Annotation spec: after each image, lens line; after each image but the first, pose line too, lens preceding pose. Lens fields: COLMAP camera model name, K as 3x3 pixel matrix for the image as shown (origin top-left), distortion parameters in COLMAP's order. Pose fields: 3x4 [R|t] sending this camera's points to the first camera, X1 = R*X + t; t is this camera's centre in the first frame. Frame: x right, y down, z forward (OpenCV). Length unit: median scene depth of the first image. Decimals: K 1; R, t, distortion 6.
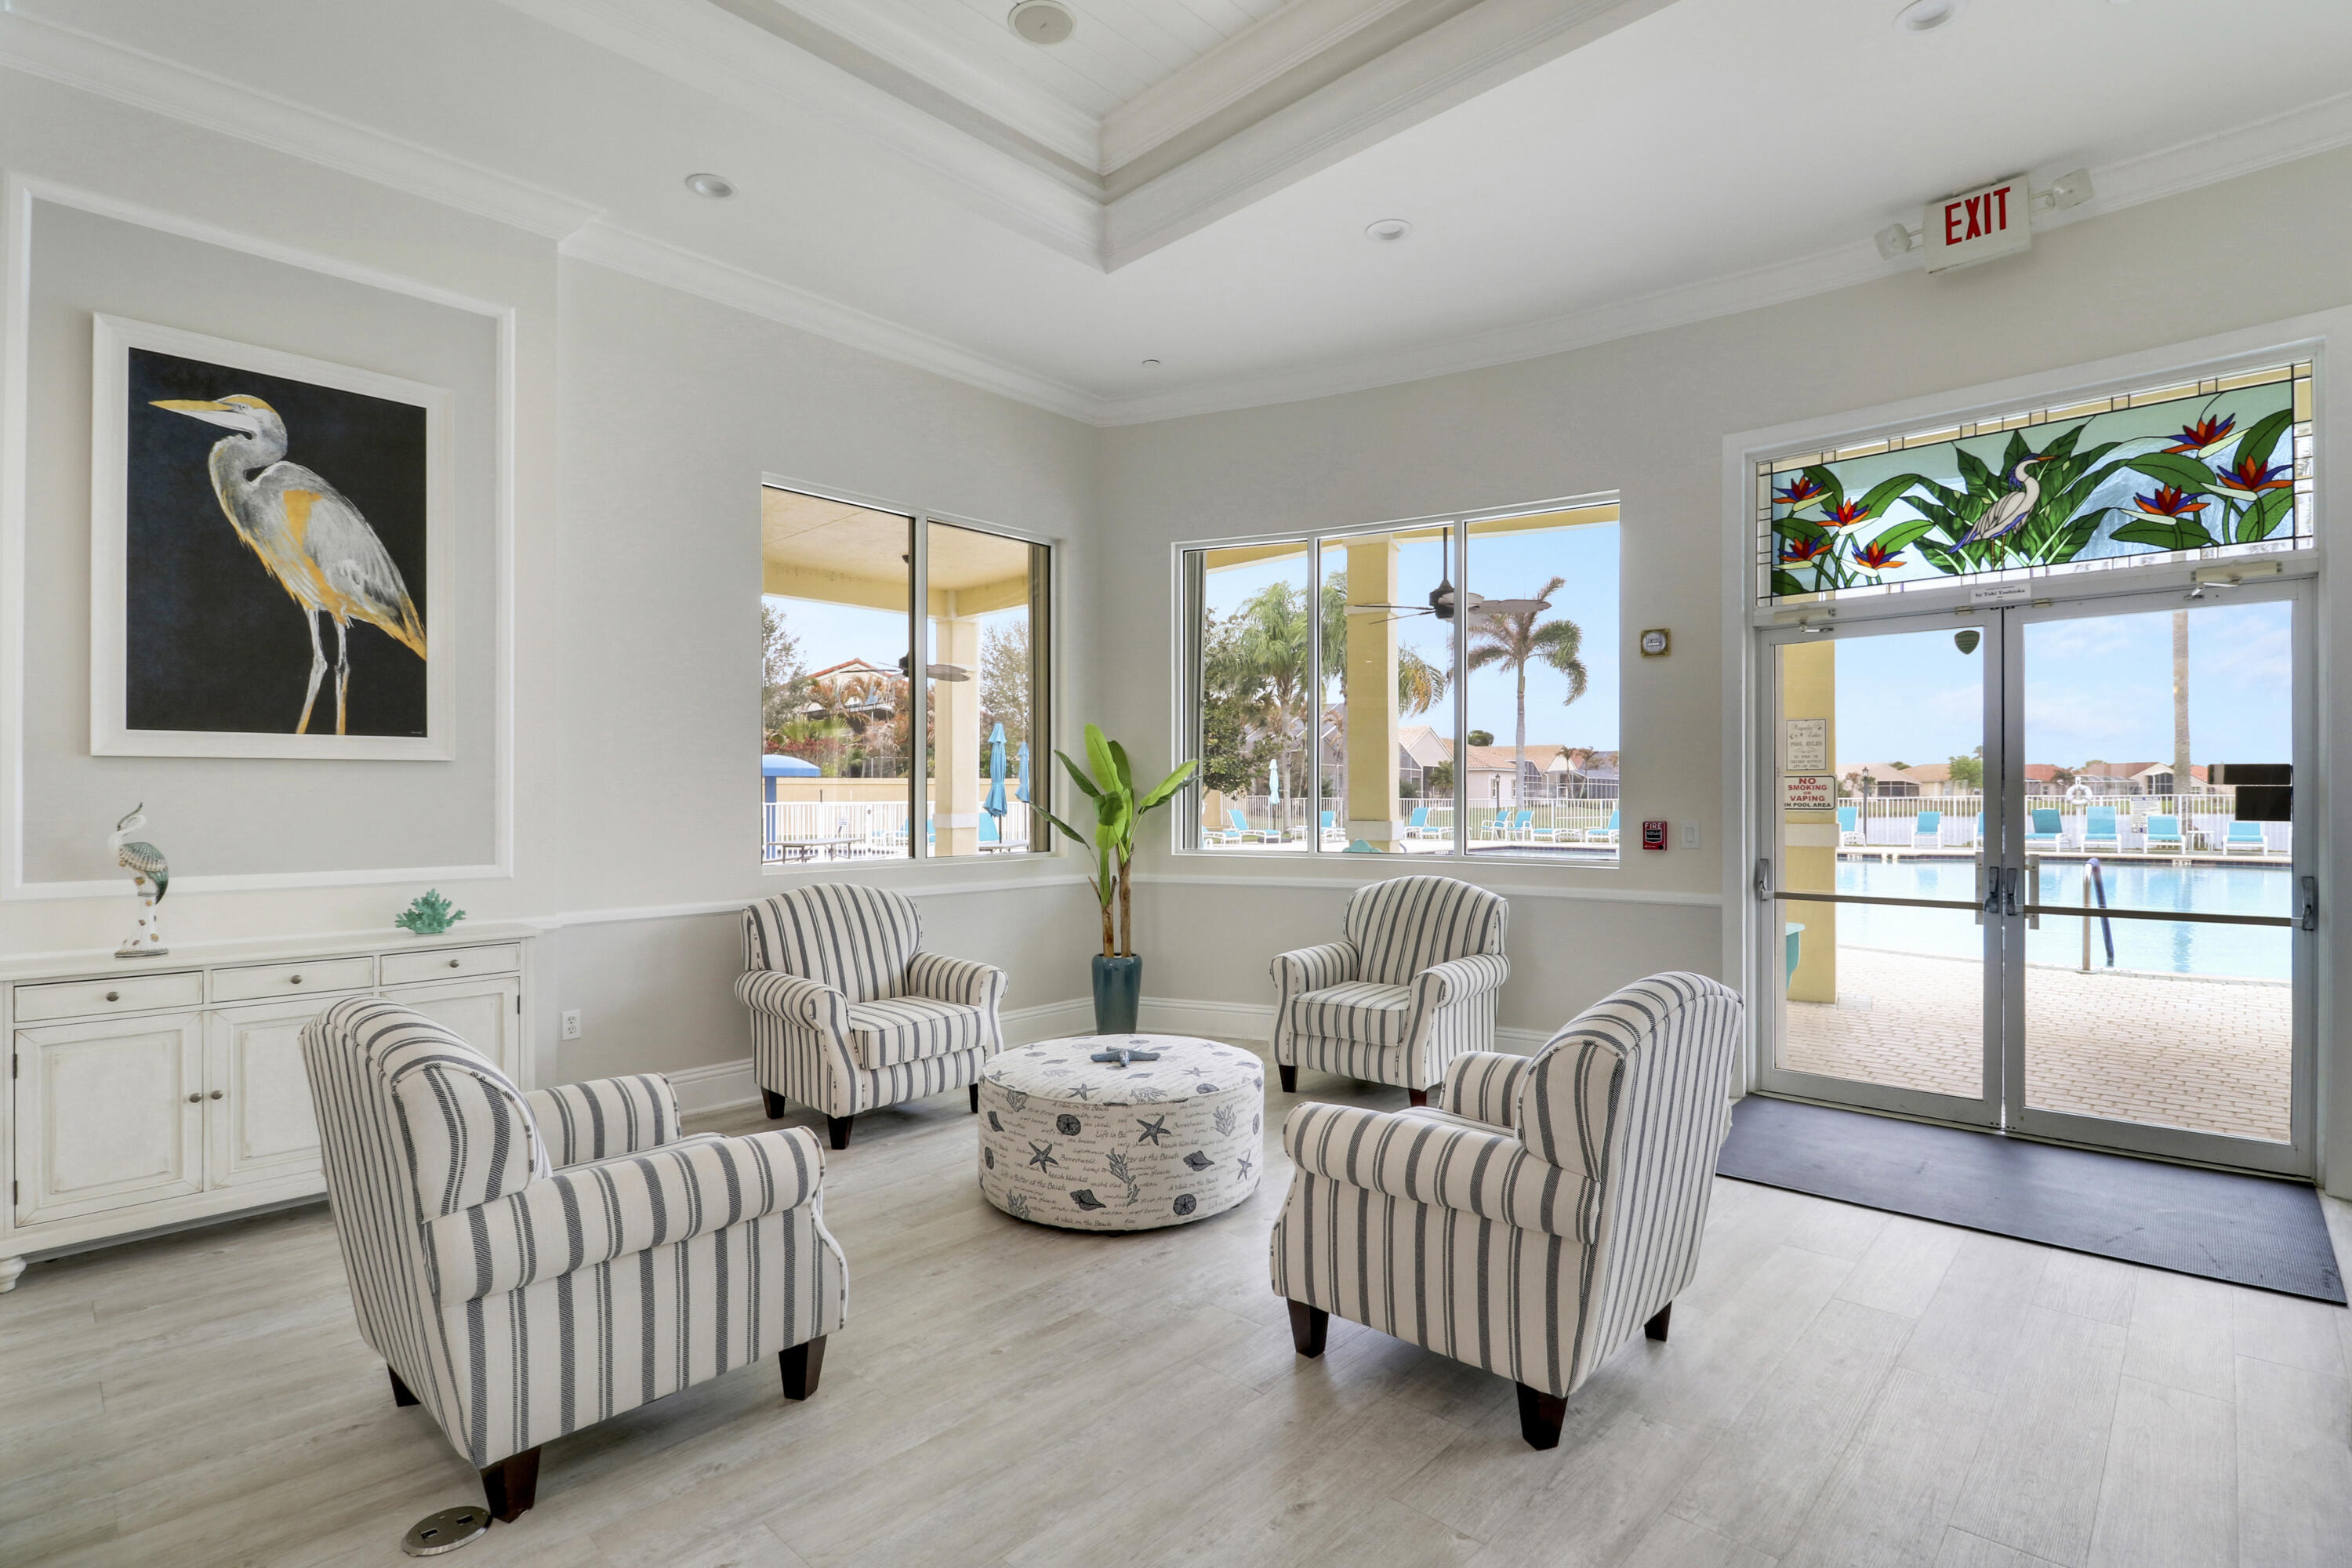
lens RADIAL K [[1063.9, 0, 1194.9], [0, 1063.9, 794.2], [0, 0, 1]] dist [0.027296, -0.024591]
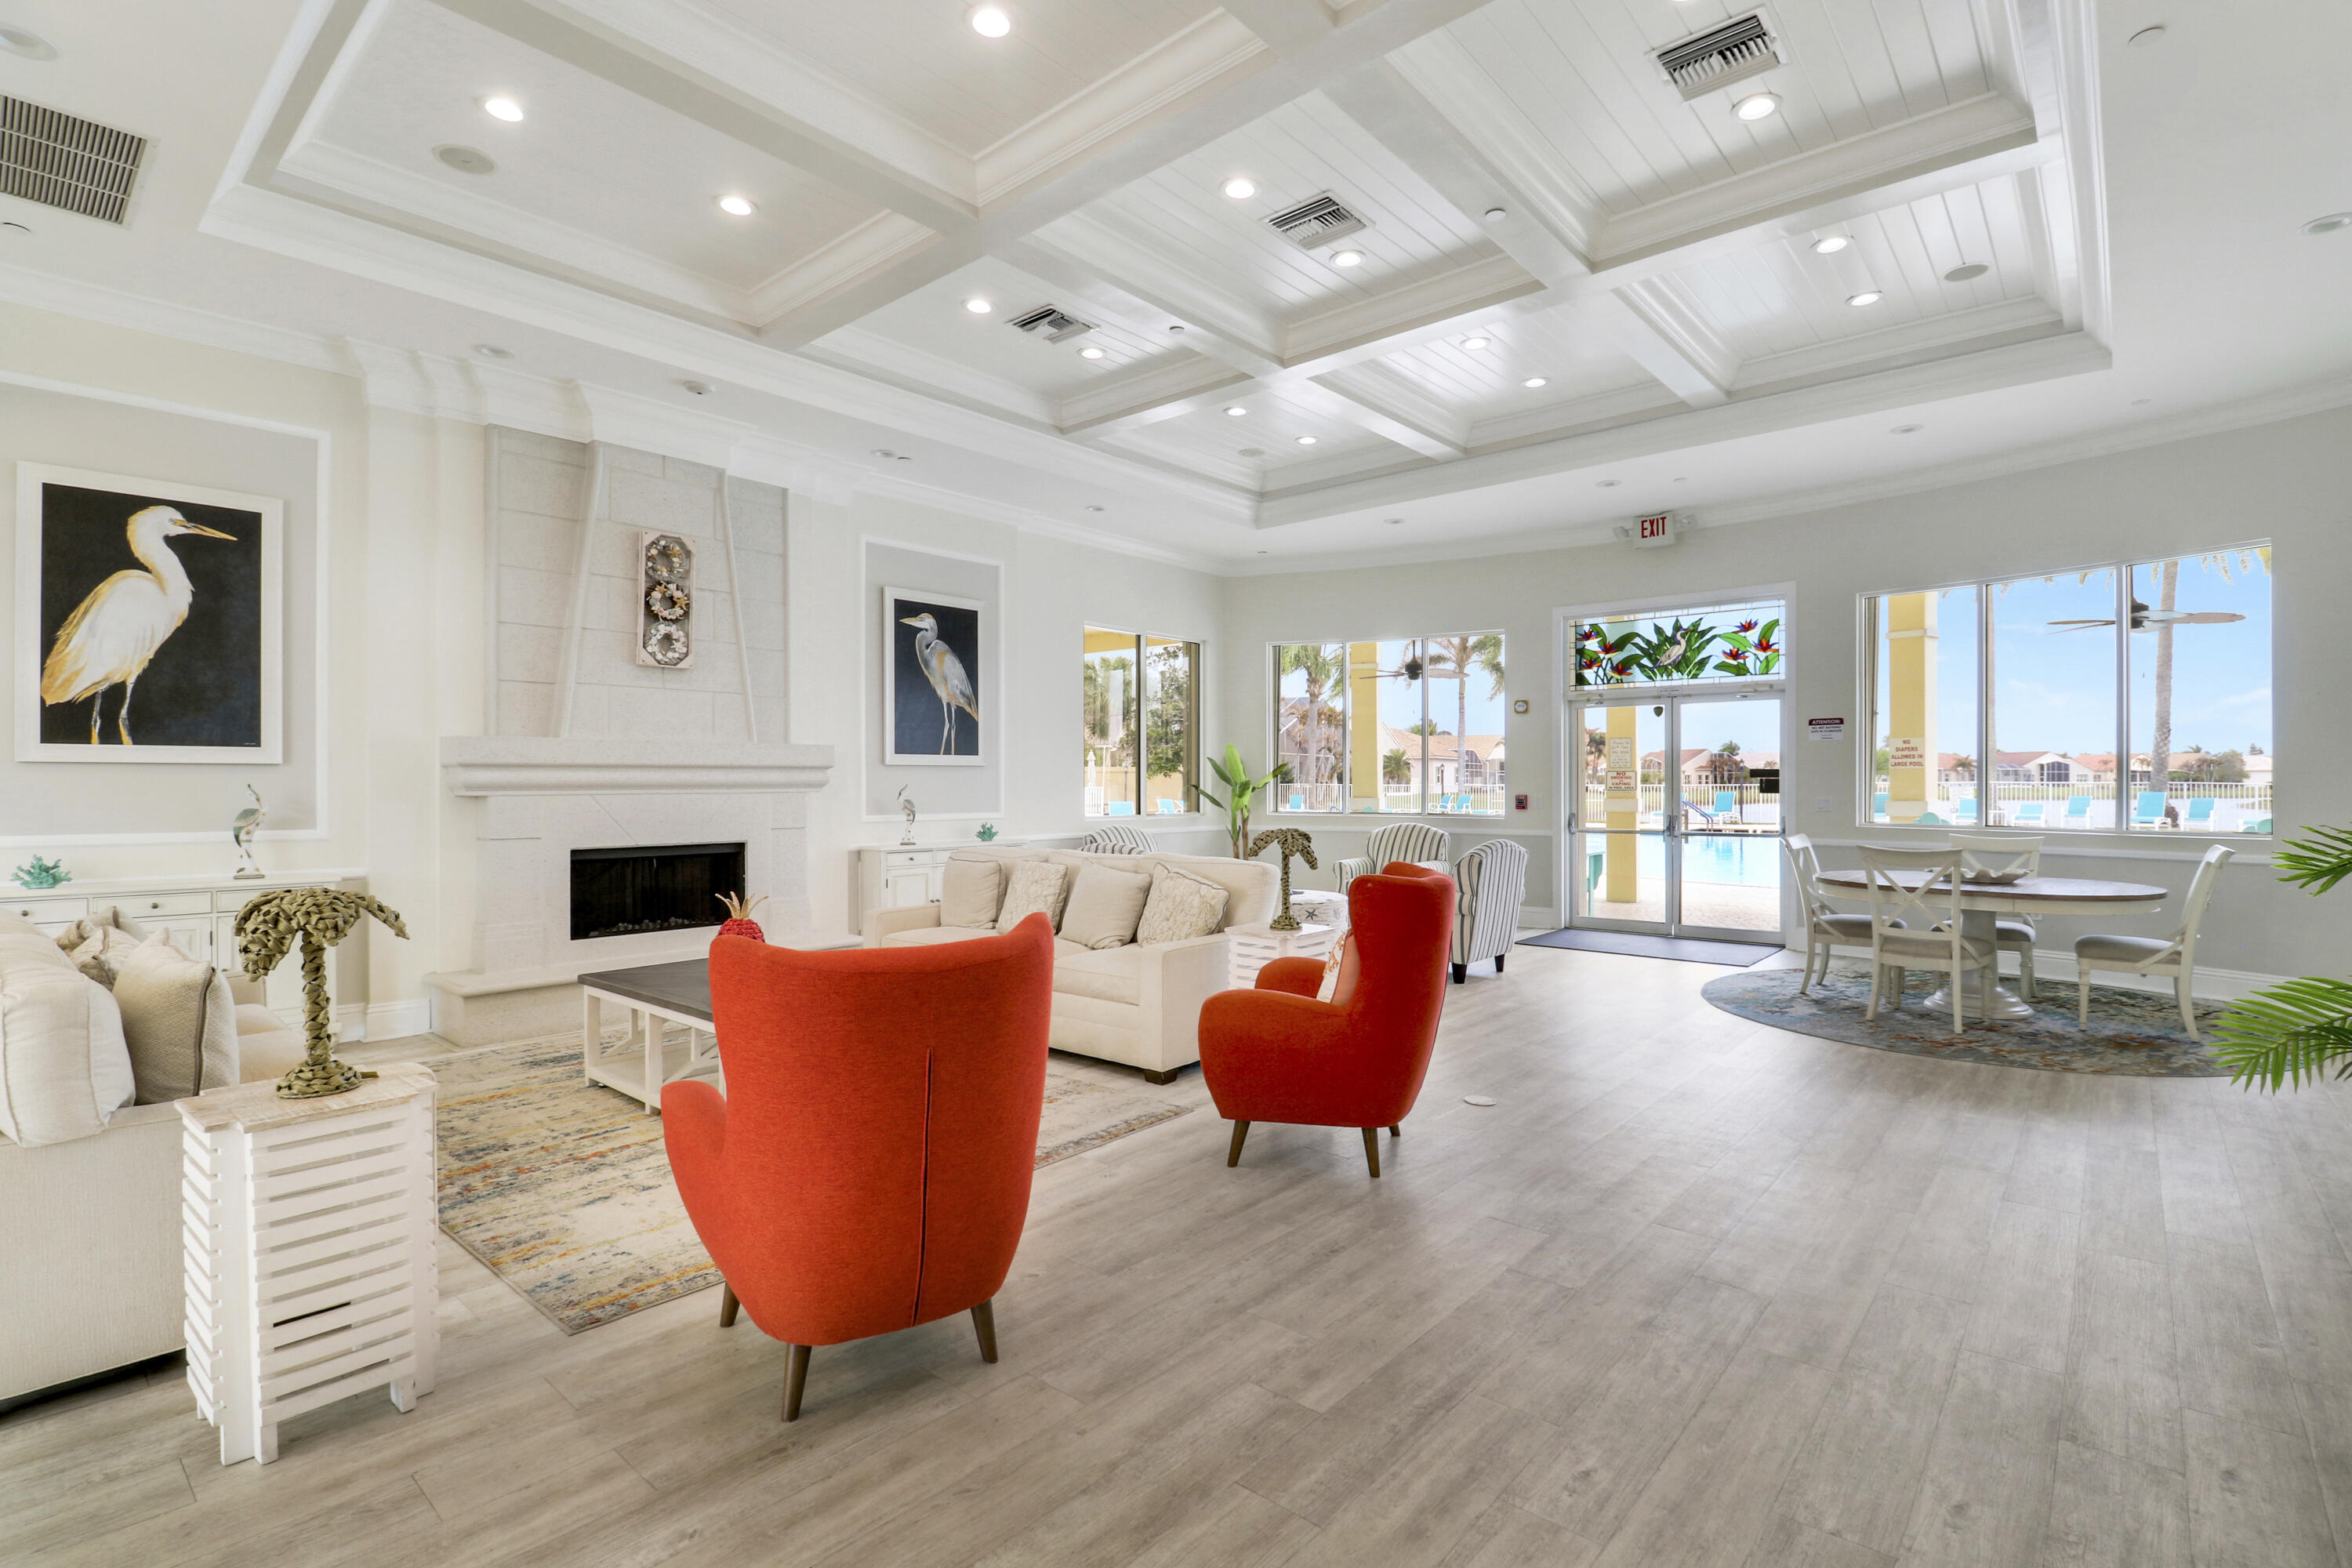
lens RADIAL K [[1082.1, 0, 1183.9], [0, 1082.1, 769.7], [0, 0, 1]] dist [0.009210, -0.000067]
pose [[0.999061, 0.002074, 0.043280, -0.343933], [-0.001669, 0.999954, -0.009395, -0.002559], [-0.043297, 0.009314, 0.999019, -1.184664]]
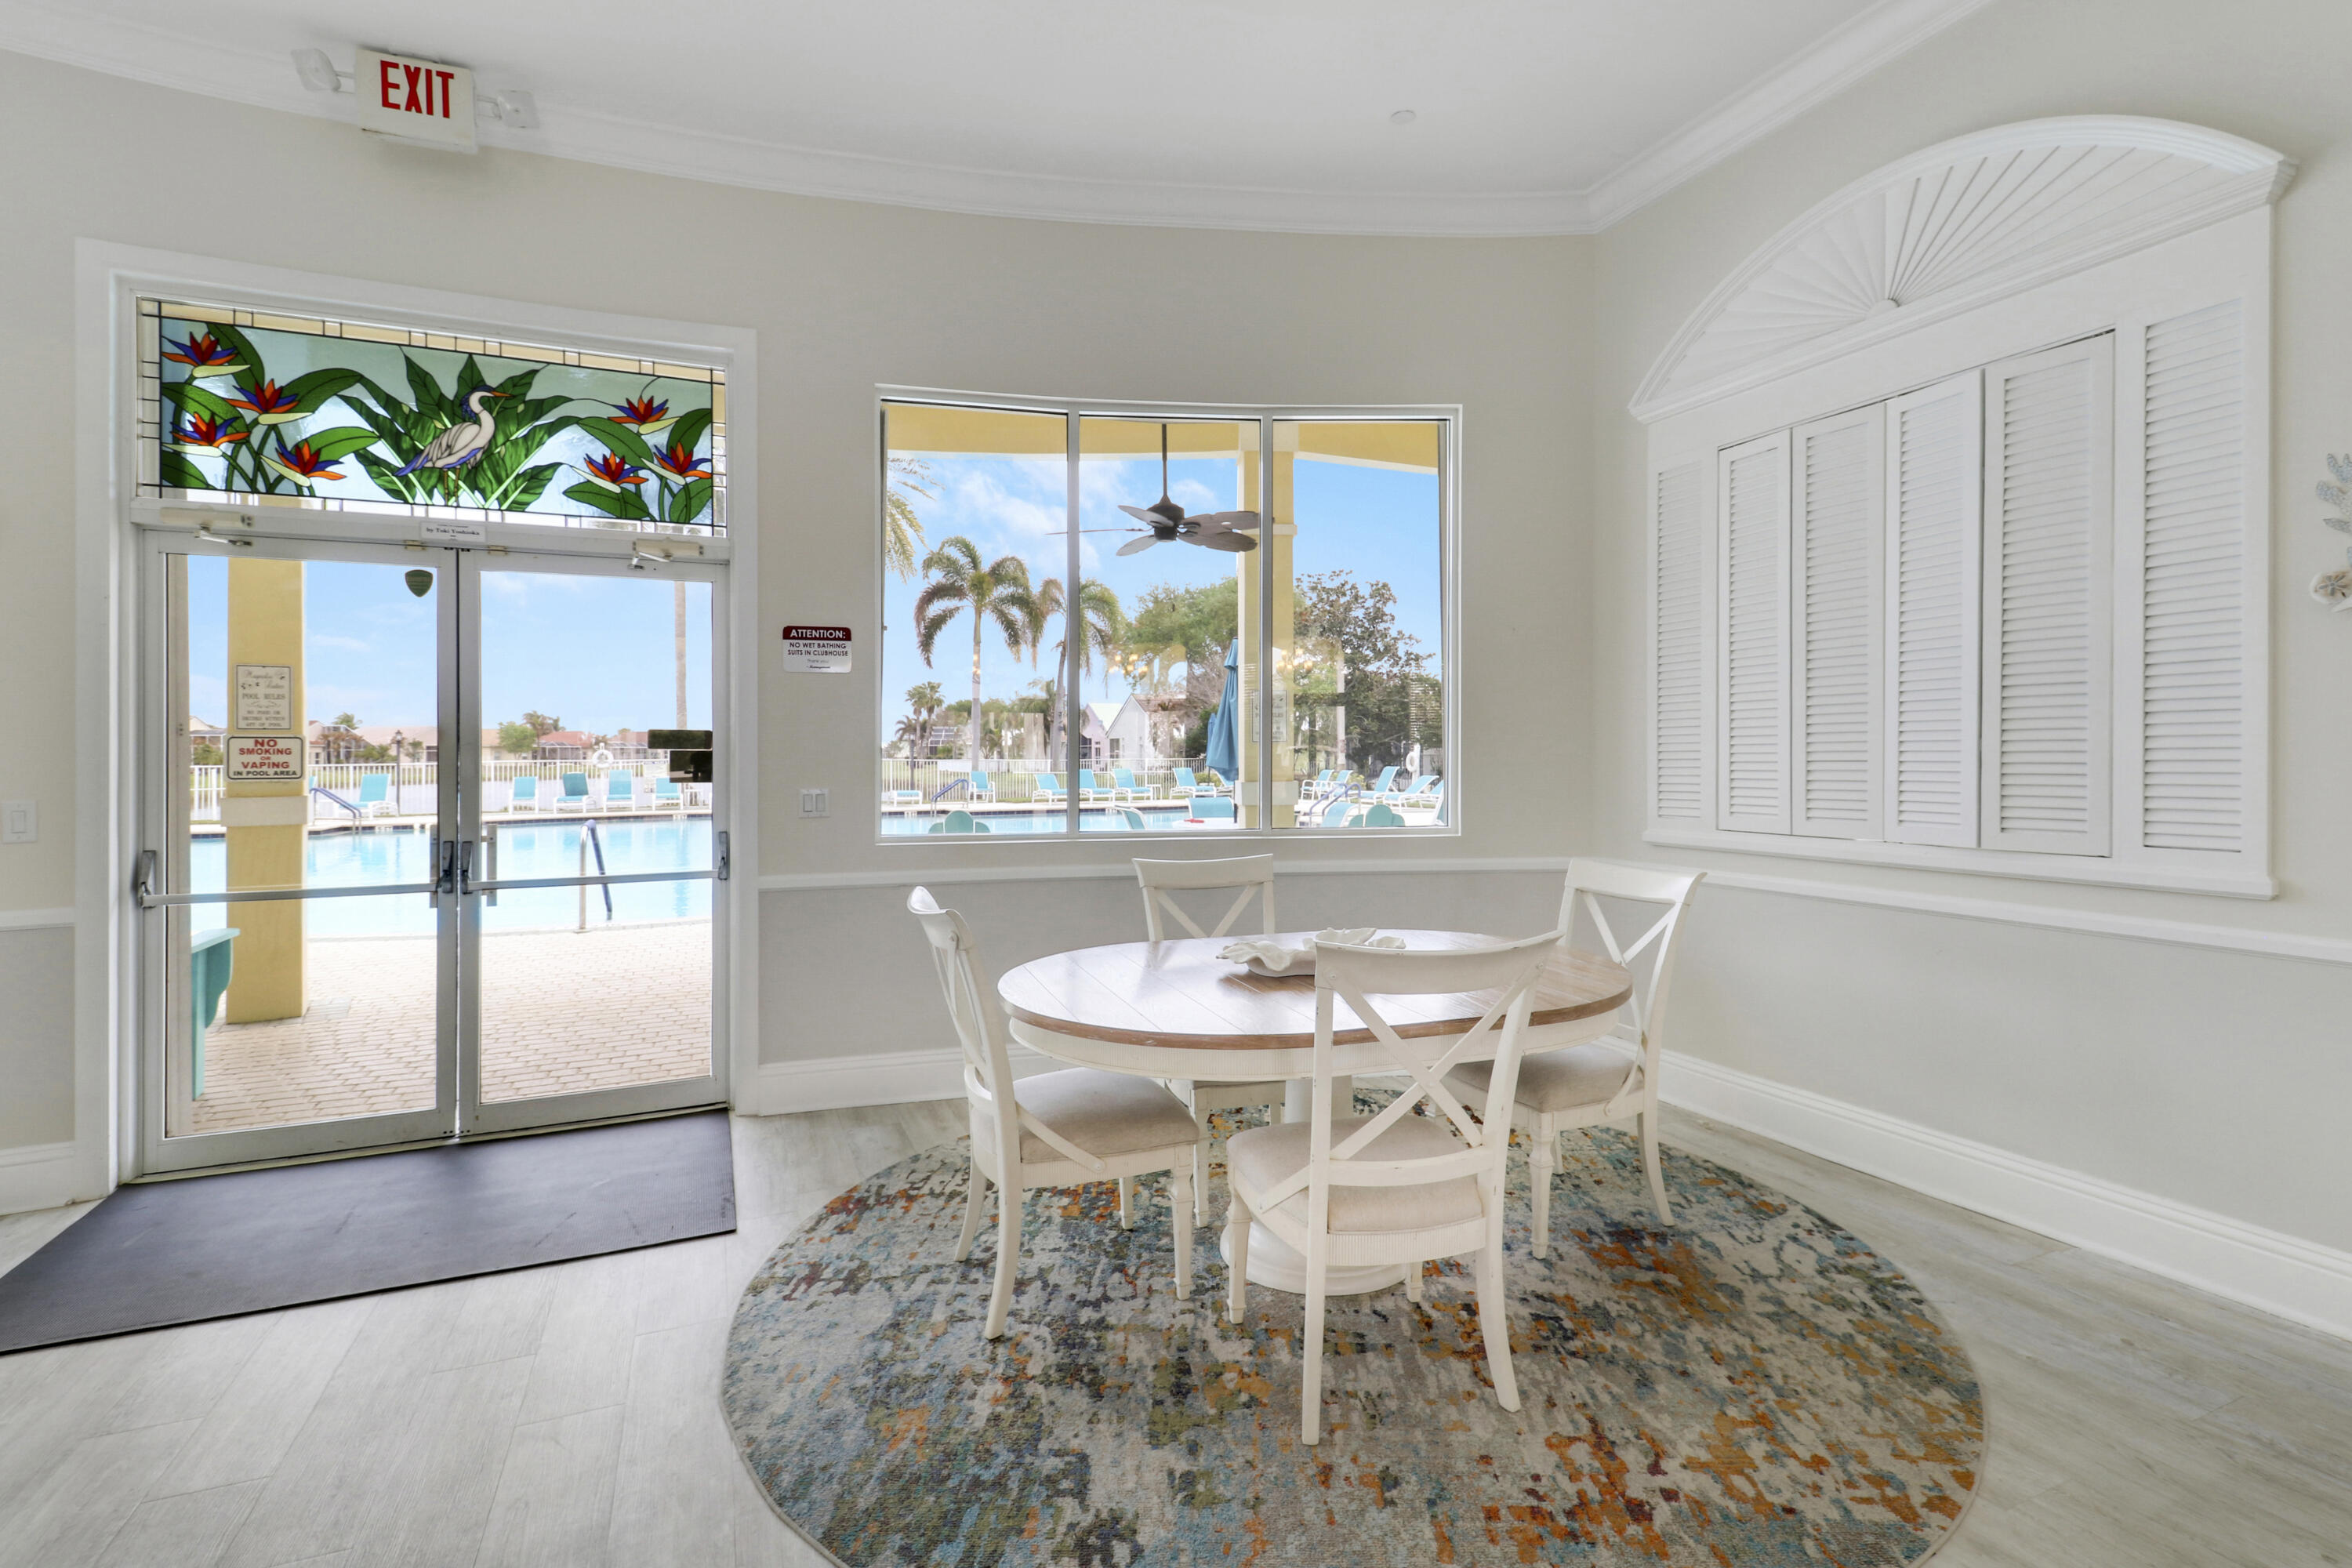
lens RADIAL K [[1091.6, 0, 1197.4], [0, 1091.6, 766.0], [0, 0, 1]] dist [0.004374, -0.015571]
pose [[0.385547, -0.009706, 0.922637, 0.154116], [0.004200, 0.999953, 0.008764, 0.000979], [-0.922679, 0.000496, 0.385570, 0.083072]]
